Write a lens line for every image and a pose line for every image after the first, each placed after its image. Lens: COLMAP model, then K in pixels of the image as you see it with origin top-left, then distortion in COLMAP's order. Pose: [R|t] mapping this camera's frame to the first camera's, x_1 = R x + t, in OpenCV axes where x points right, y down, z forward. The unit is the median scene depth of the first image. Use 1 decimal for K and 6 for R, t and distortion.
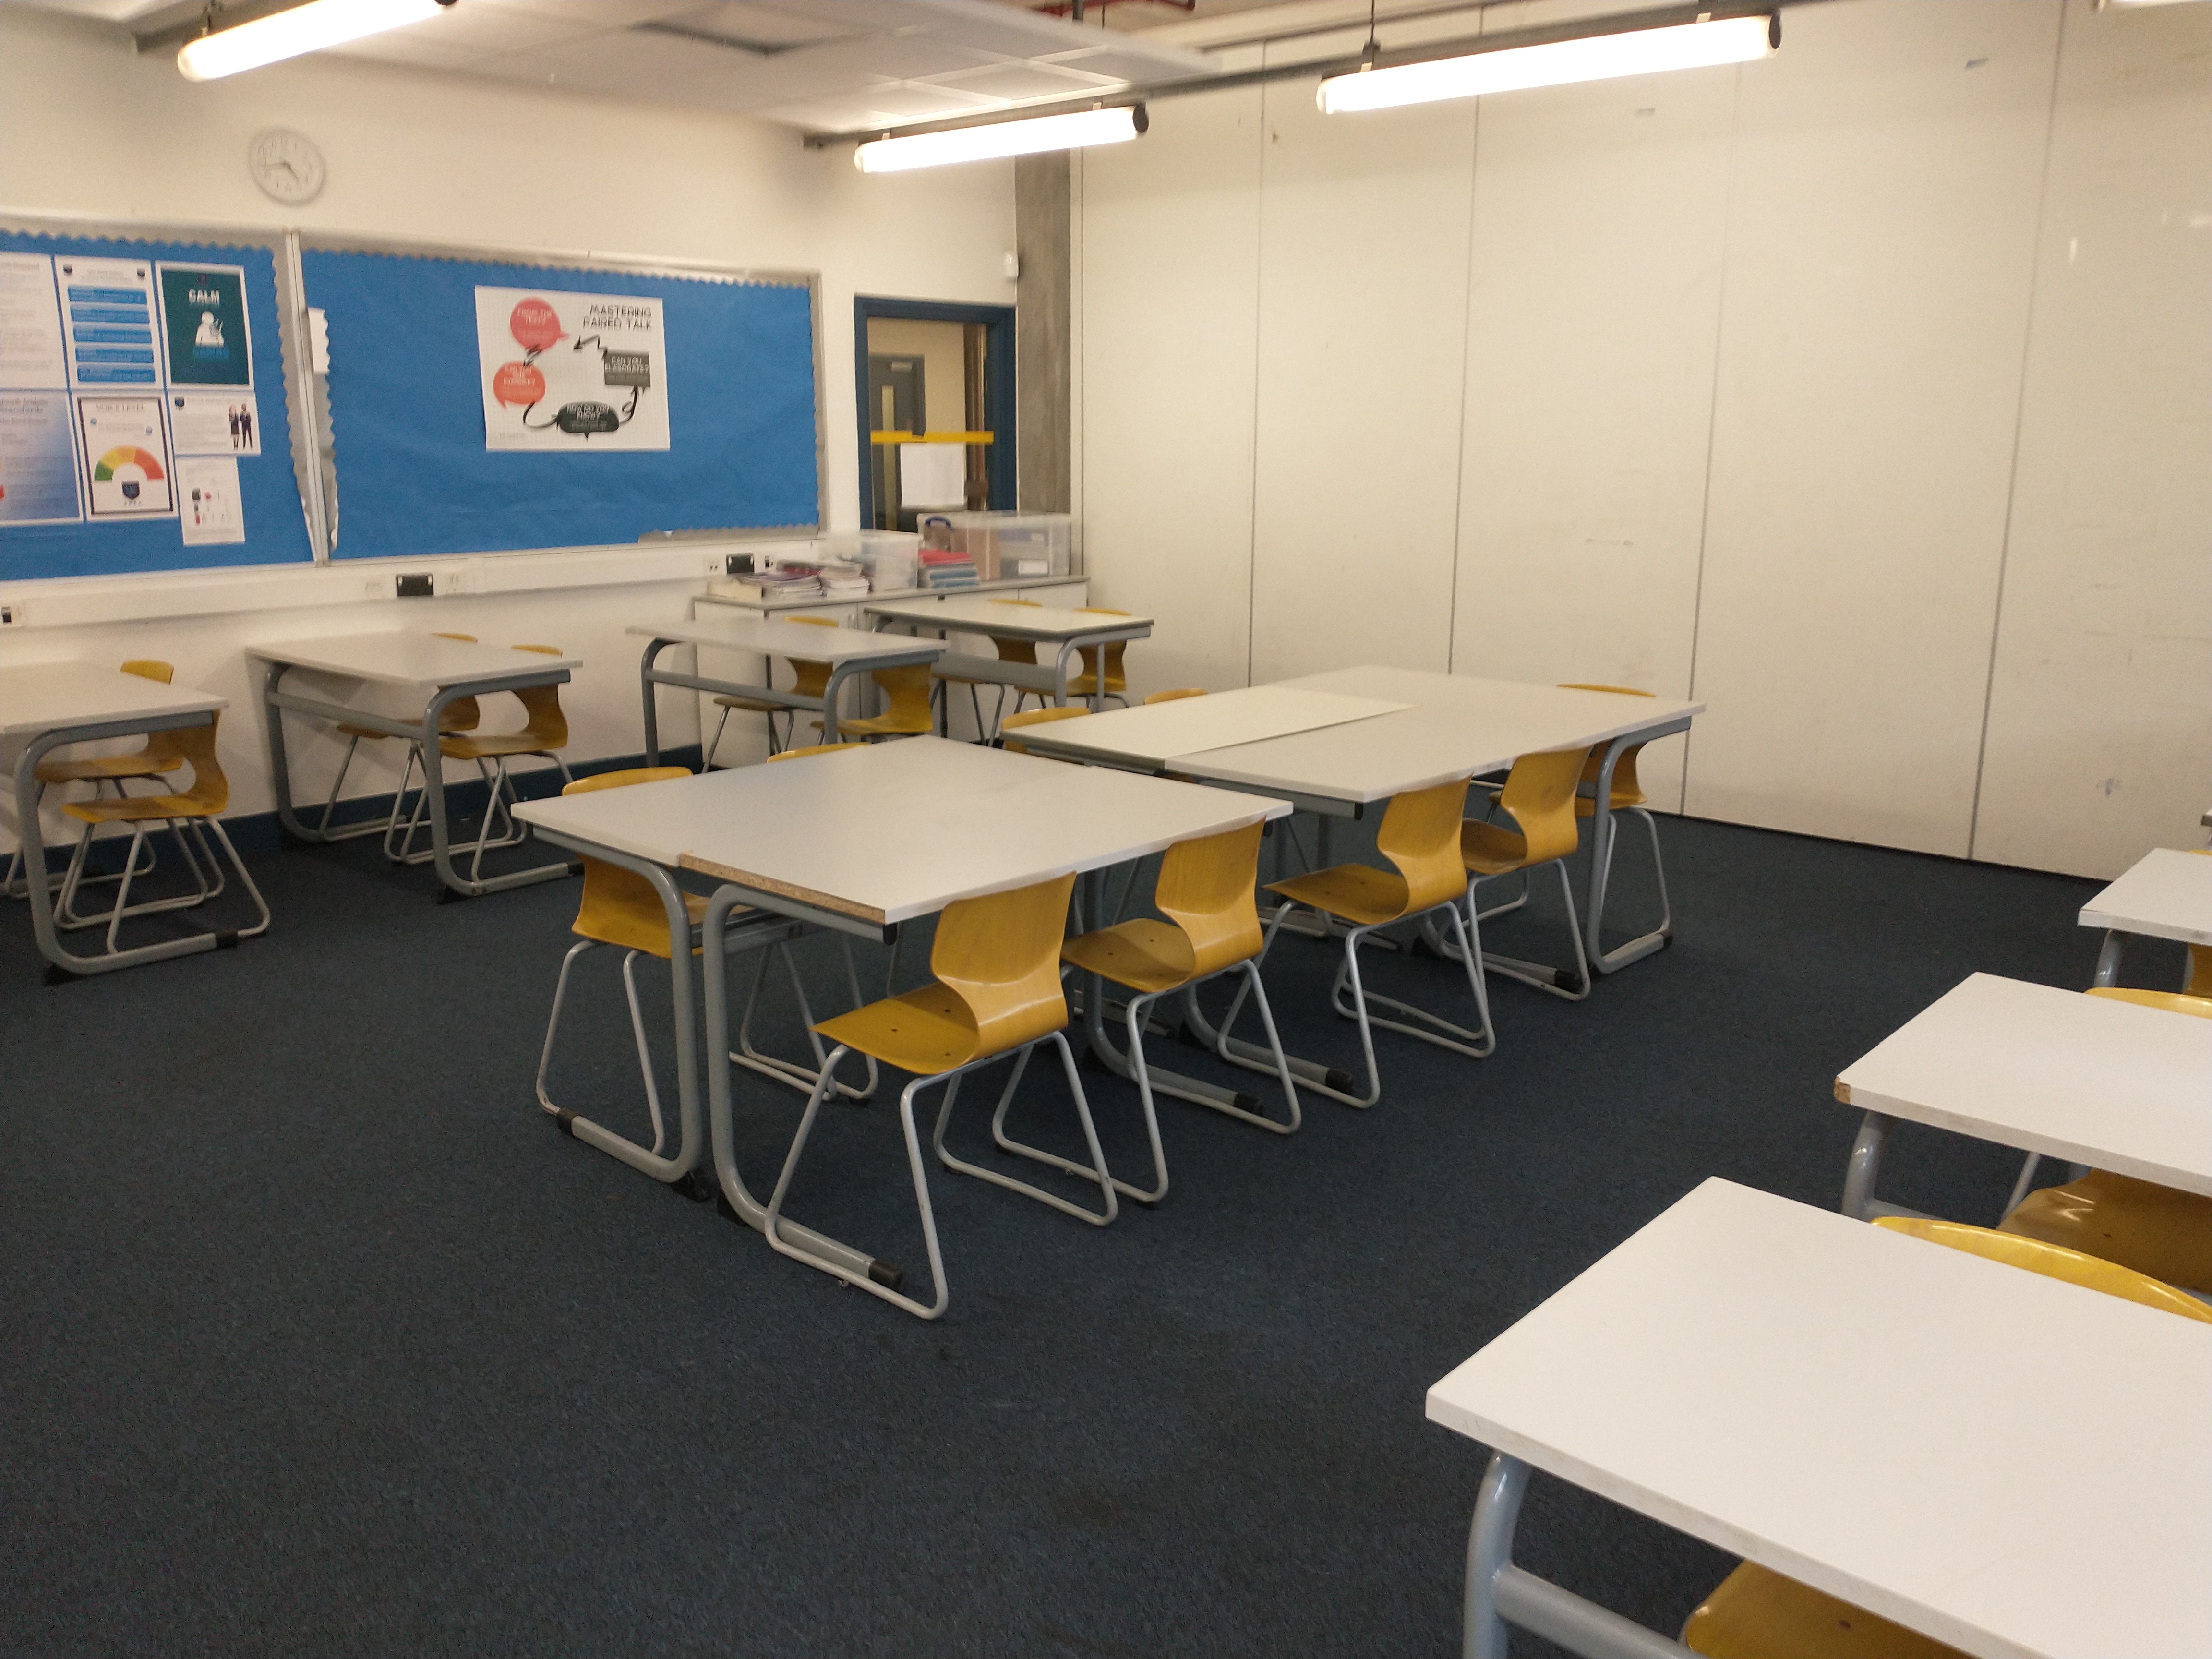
lens RADIAL K [[1756.1, 0, 1119.7], [0, 1756.1, 824.7], [0, 0, 1]] dist [0.029756, -0.078110]
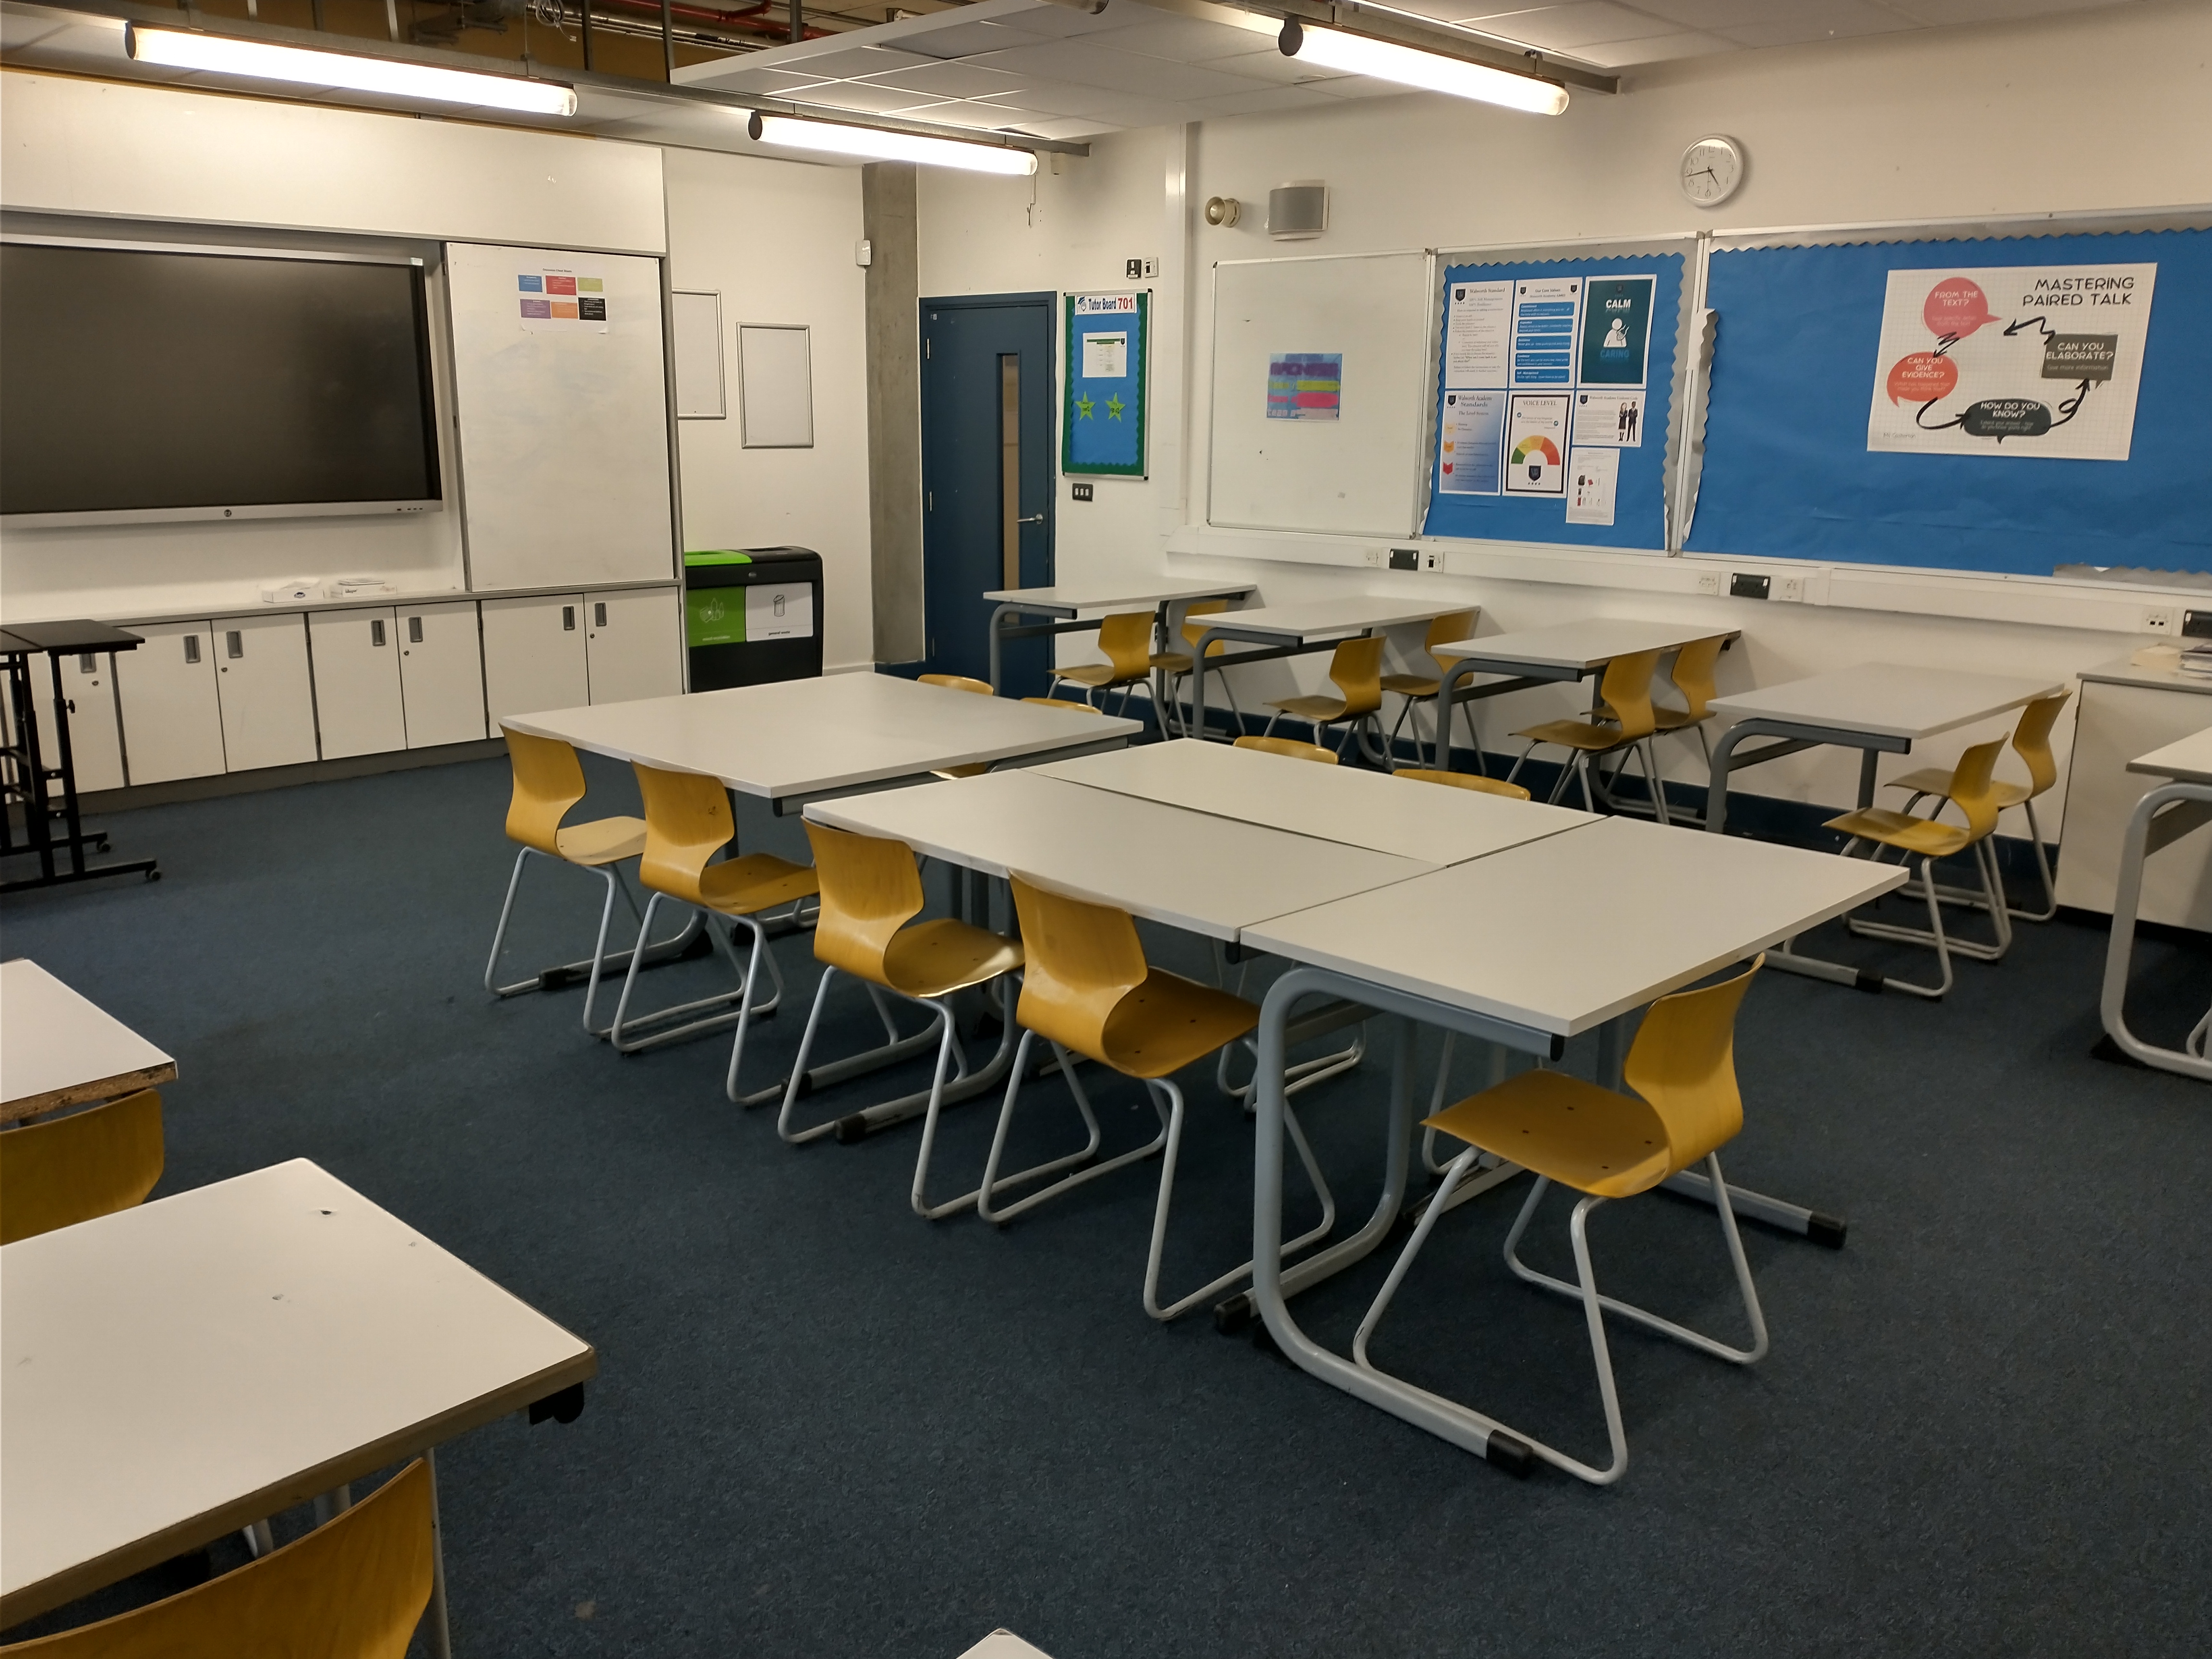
lens RADIAL K [[1756.1, 0, 1046.9], [0, 1756.1, 847.5], [0, 0, 1]] dist [0.029756, -0.078110]
pose [[-0.063696, 0.236329, -0.969583, 0.656898], [-0.235570, 0.940540, 0.244725, -0.158080], [0.969768, 0.243993, -0.004237, 0.711966]]
